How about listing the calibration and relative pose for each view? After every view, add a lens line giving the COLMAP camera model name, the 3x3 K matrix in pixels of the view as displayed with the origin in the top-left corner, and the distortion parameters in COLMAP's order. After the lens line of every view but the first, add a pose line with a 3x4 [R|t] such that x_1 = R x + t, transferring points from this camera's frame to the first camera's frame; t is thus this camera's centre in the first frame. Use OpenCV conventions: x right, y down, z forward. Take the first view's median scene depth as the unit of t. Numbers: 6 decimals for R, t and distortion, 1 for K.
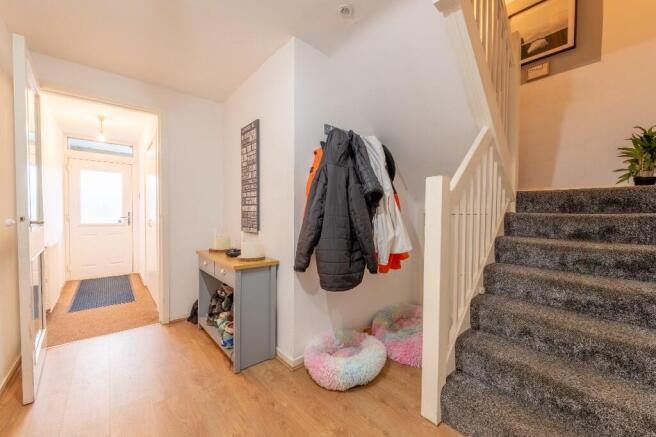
lens RADIAL K [[260.5, 0, 324.7], [0, 260.5, 220.2], [0, 0, 1]] dist [0.009473, -0.005533]
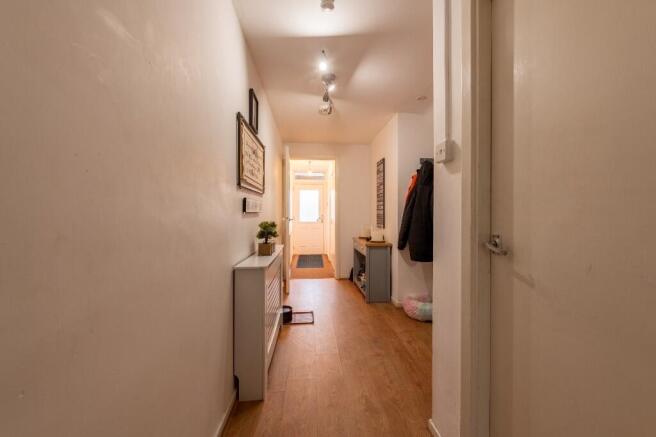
lens RADIAL K [[260.5, 0, 325.9], [0, 260.5, 217.4], [0, 0, 1]] dist [0.009473, -0.005533]
pose [[0.805946, -0.002275, -0.591984, 0.440370], [-0.007688, 0.999868, -0.014309, 0.013604], [0.591938, 0.016084, 0.805823, -0.554804]]
